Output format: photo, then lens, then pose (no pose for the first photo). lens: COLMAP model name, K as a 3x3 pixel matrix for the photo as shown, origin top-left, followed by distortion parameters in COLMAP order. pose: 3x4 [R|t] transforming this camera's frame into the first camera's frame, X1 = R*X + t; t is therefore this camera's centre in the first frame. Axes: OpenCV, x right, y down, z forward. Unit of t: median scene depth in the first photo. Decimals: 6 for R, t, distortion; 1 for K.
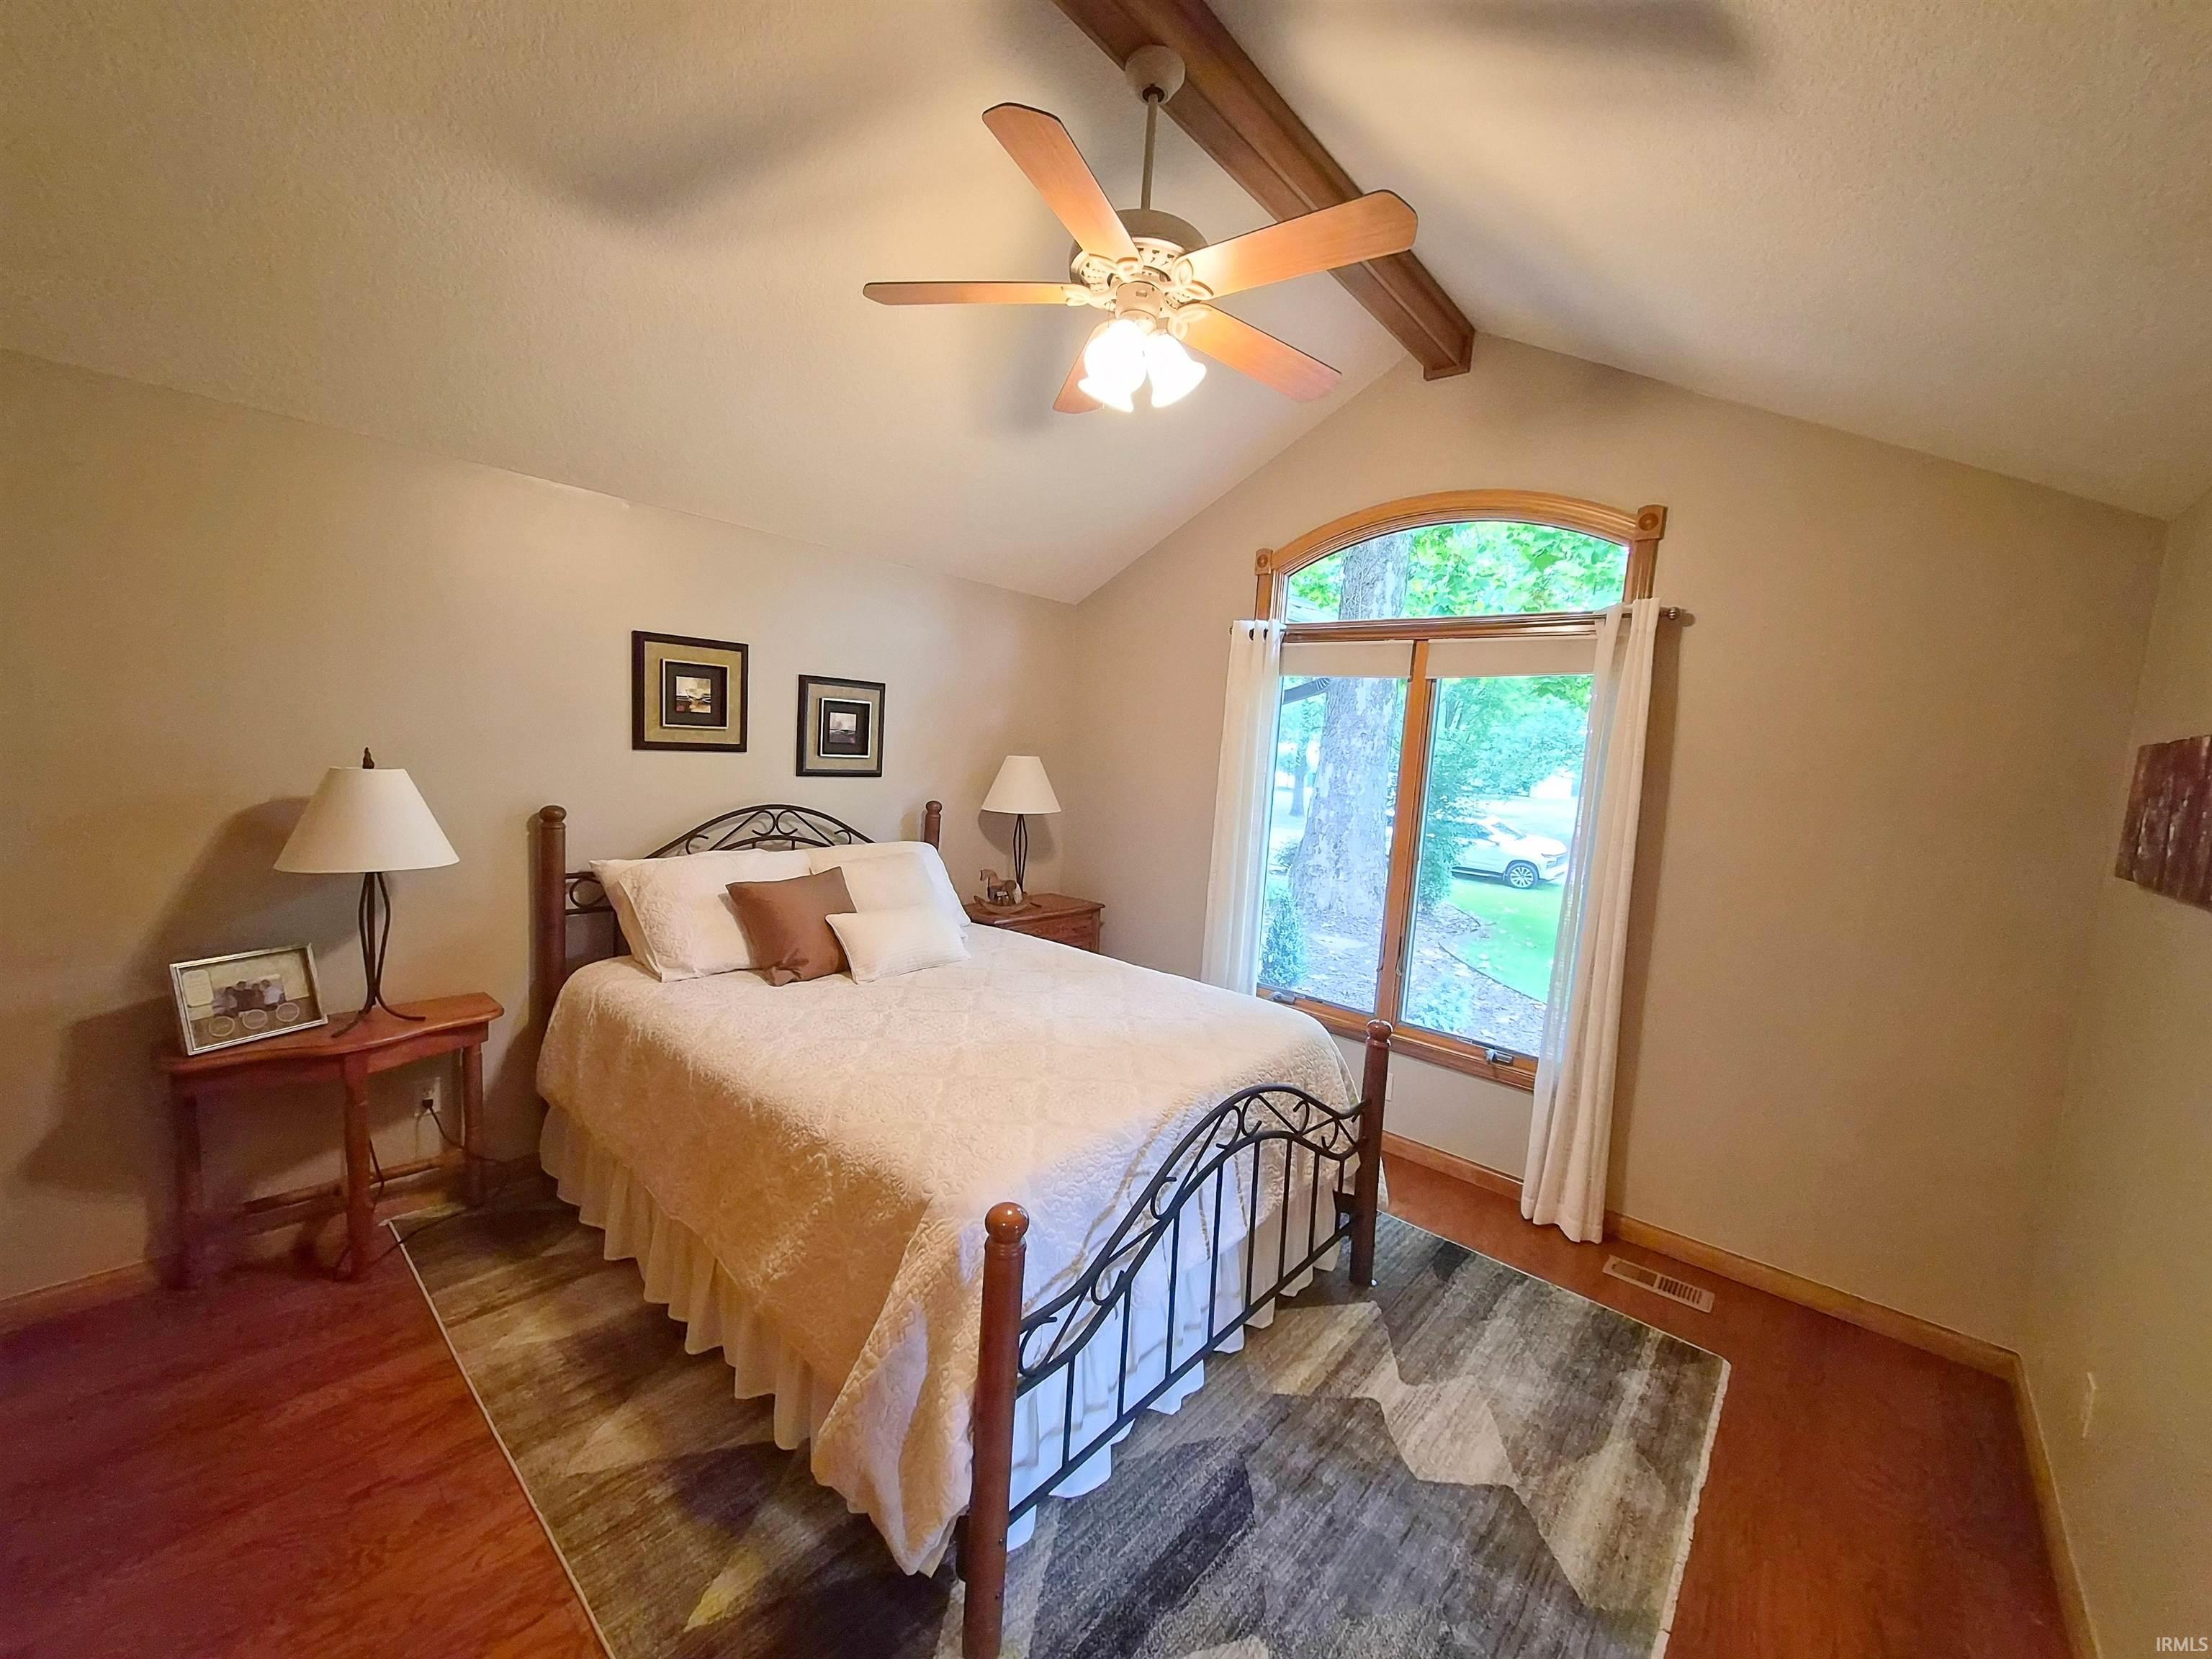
lens RADIAL K [[862.5, 0, 1100.7], [0, 862.5, 832.9], [0, 0, 1]] dist [-0.002062, 0.000519]
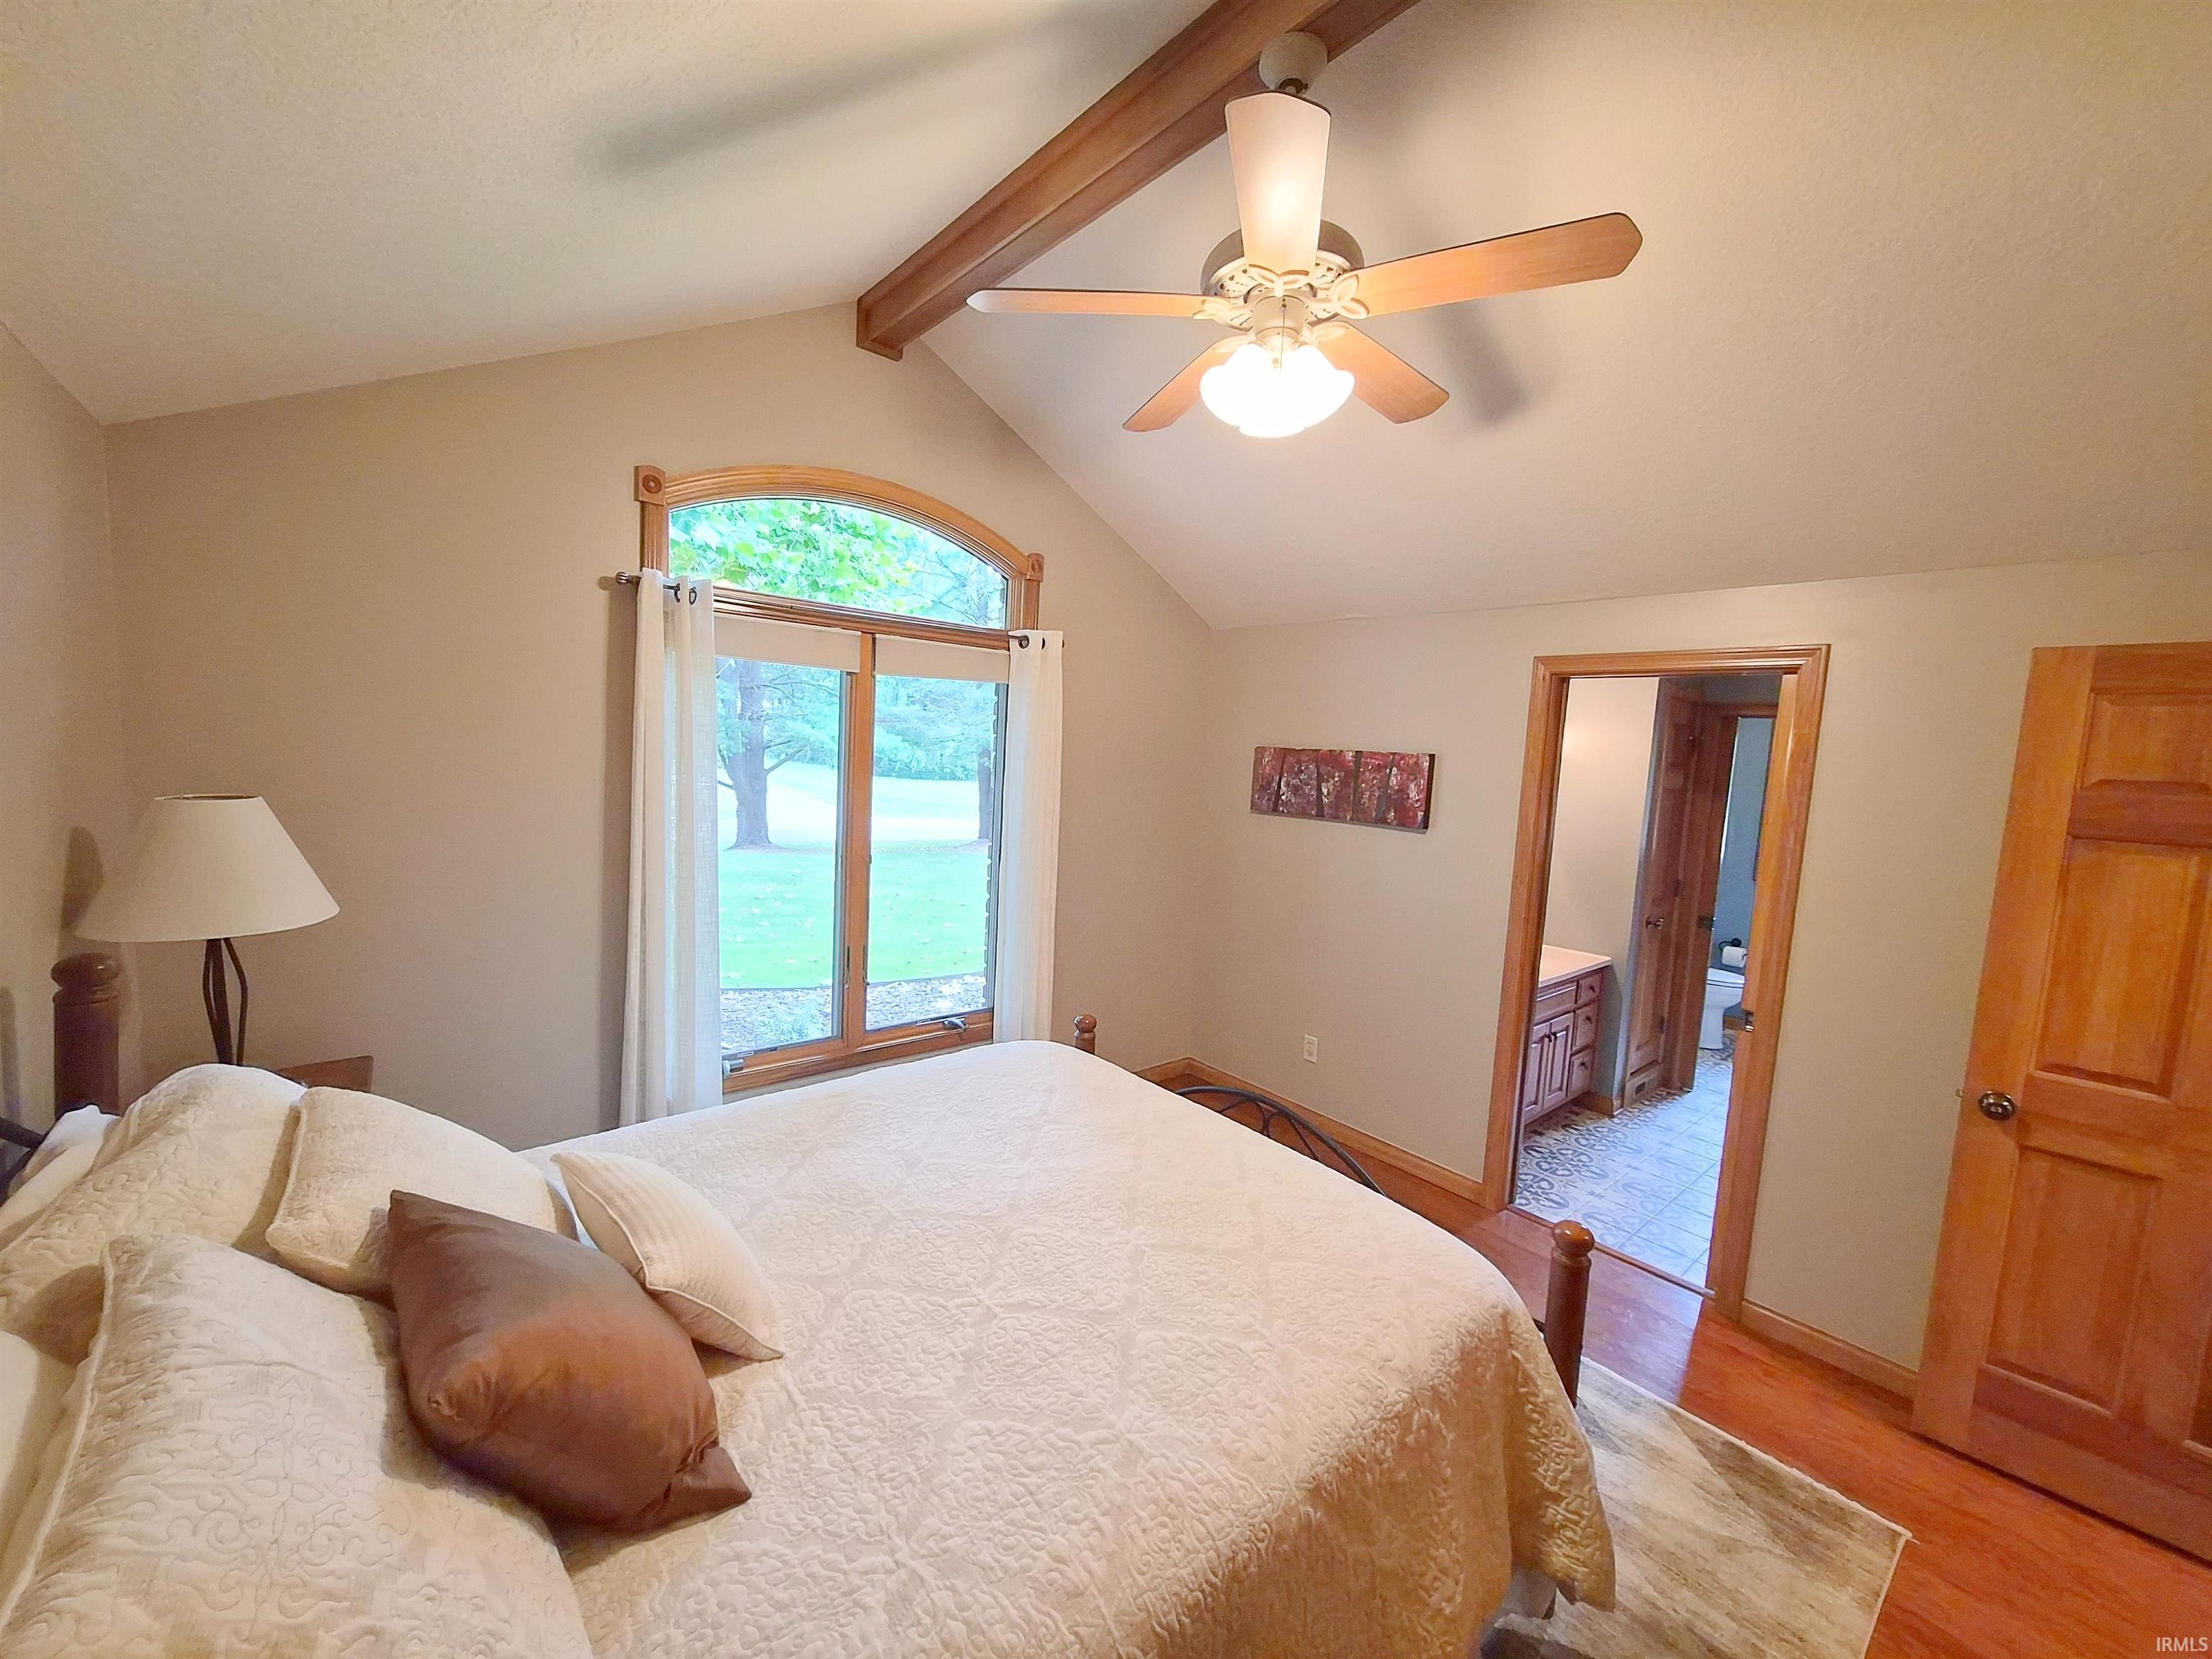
lens RADIAL K [[862.5, 0, 1096.8], [0, 862.5, 828.7], [0, 0, 1]] dist [-0.002062, 0.000519]
pose [[0.155163, -0.144491, 0.977265, -0.597979], [0.062492, 0.988700, 0.136260, -0.138826], [-0.985910, 0.039929, 0.162439, 0.671650]]
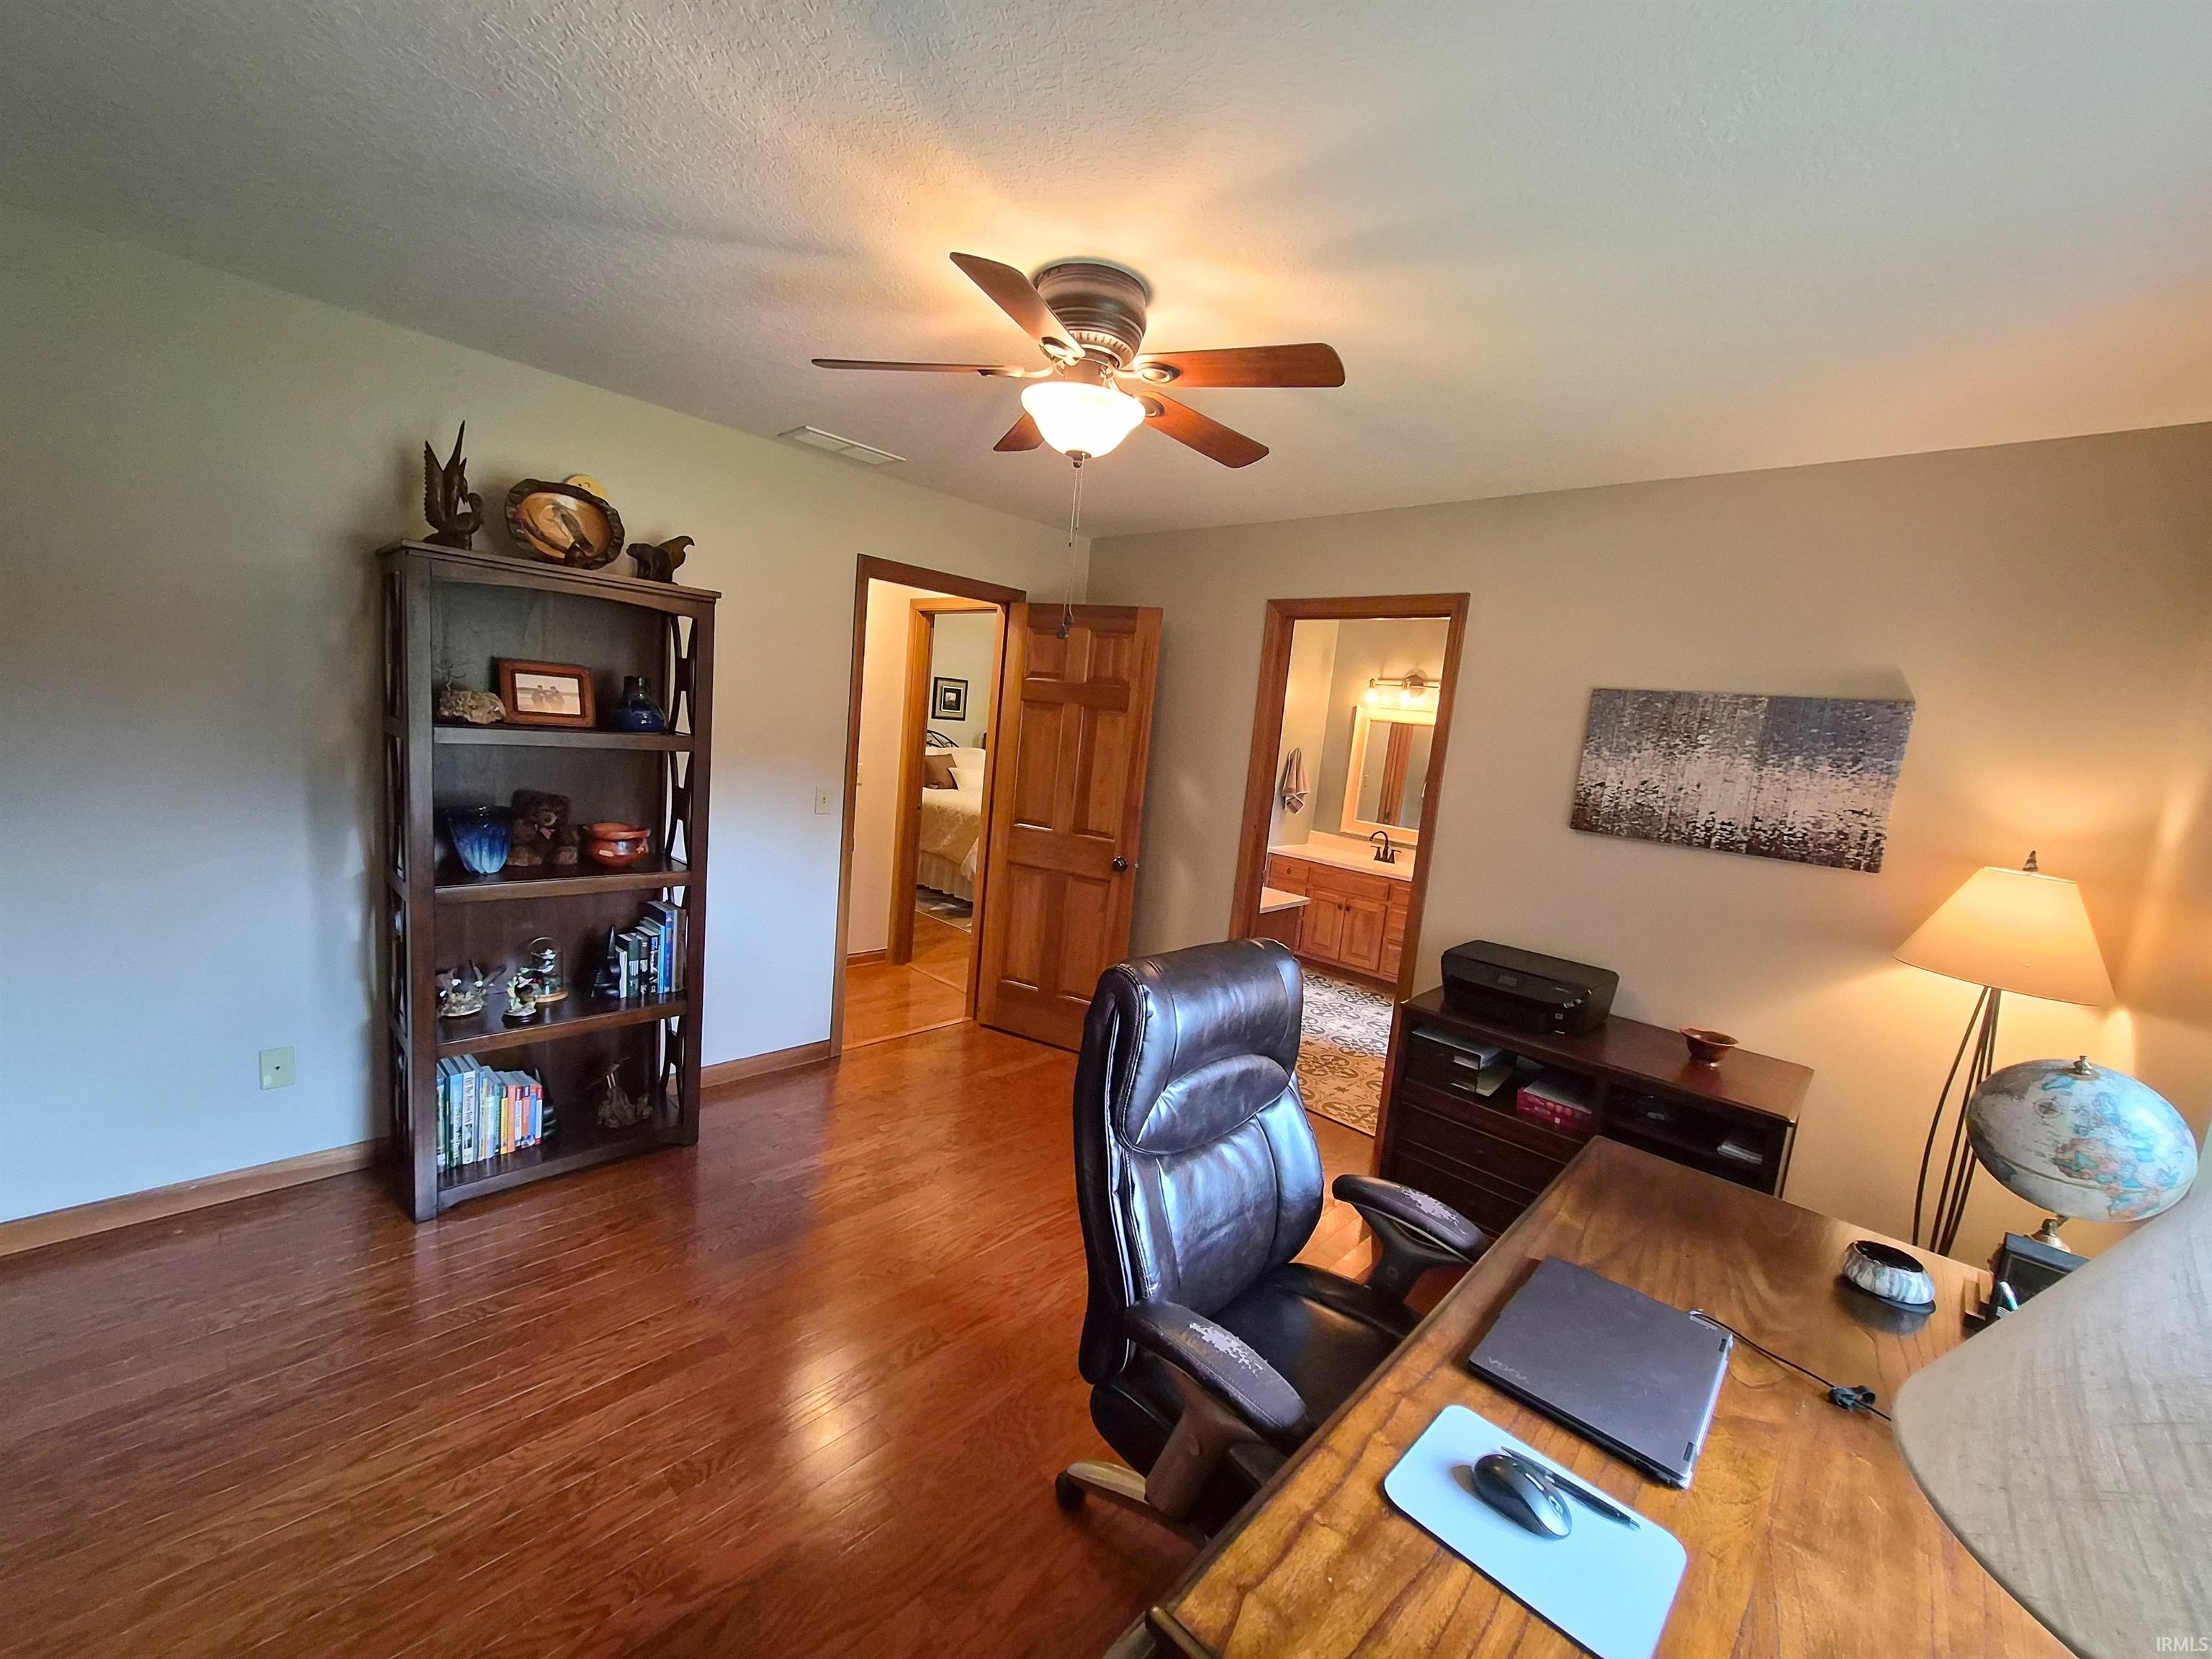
lens RADIAL K [[862.5, 0, 1101.8], [0, 862.5, 828.0], [0, 0, 1]] dist [-0.002062, 0.000519]
pose [[0.998507, 0.034454, -0.042399, 0.235488], [-0.033284, 0.999053, 0.028007, 0.155524], [0.043324, -0.026554, 0.998708, -1.385947]]
